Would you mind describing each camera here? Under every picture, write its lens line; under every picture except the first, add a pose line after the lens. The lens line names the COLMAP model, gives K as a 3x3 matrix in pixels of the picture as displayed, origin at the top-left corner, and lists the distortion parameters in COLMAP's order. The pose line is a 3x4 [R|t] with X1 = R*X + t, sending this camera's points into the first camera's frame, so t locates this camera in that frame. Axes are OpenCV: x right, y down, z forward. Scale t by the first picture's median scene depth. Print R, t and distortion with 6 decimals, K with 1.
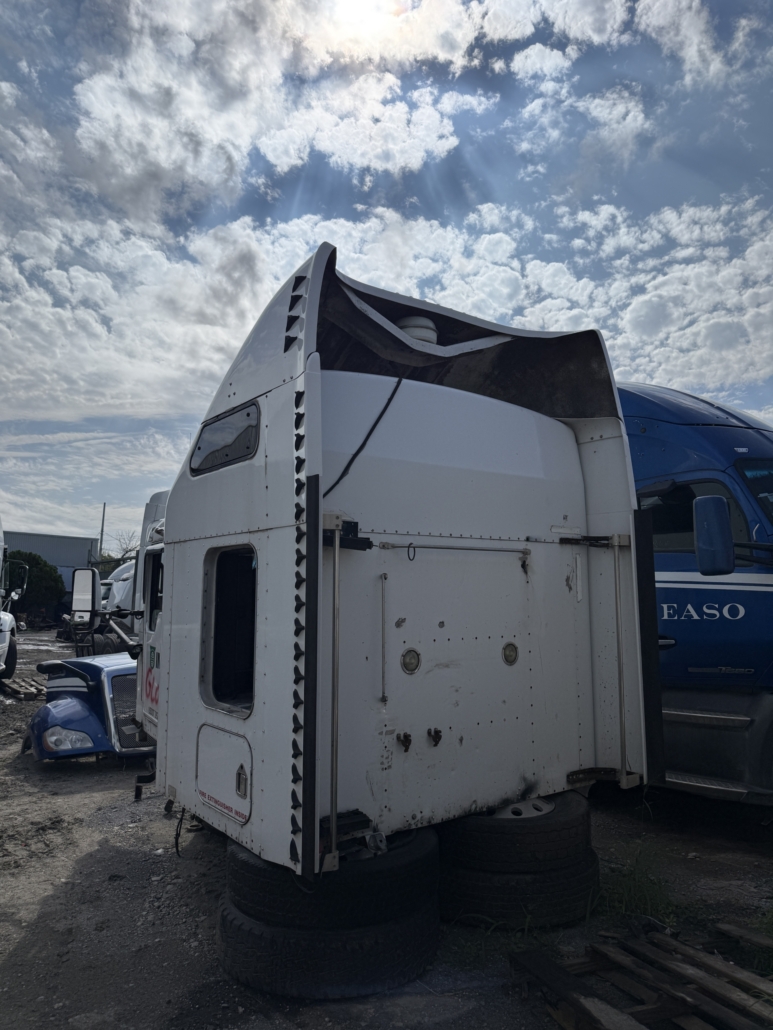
lens RADIAL K [[722.8, 0, 383.7], [0, 722.8, 513.9], [0, 0, 1]] dist [-0.007774, -0.001802]
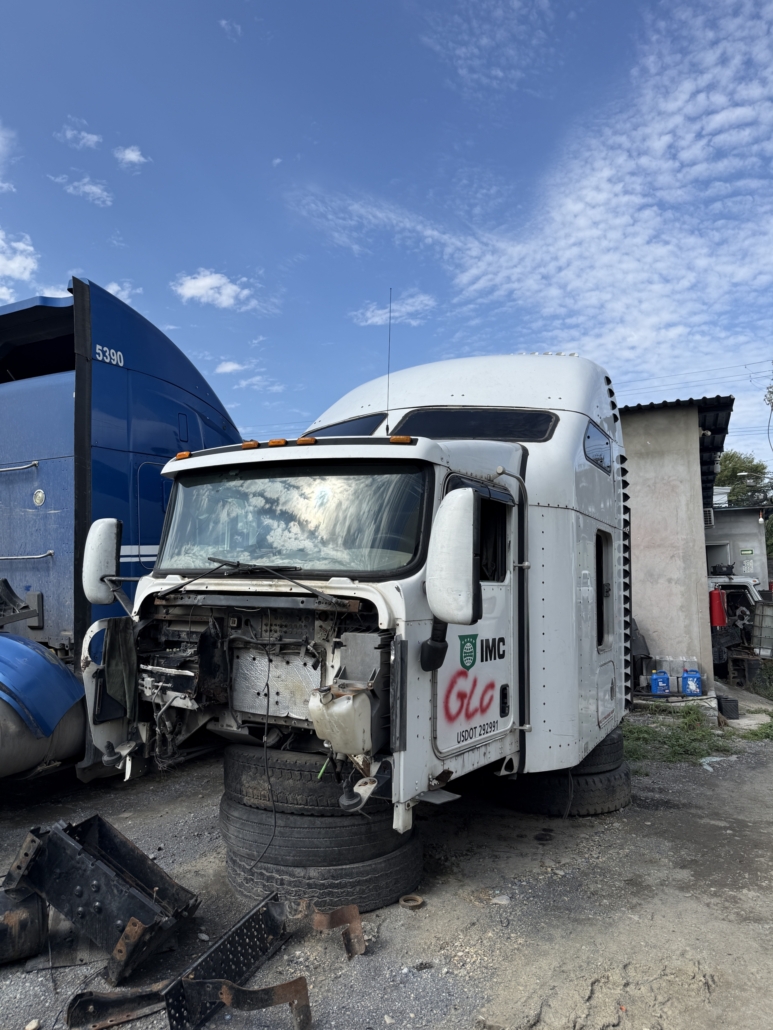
lens RADIAL K [[722.8, 0, 385.4], [0, 722.8, 516.7], [0, 0, 1]] dist [-0.007774, -0.001802]
pose [[-0.446494, 0.093144, 0.889925, -0.809475], [-0.103068, 0.982593, -0.154555, 0.180146], [-0.888831, -0.160731, -0.429122, 1.262405]]
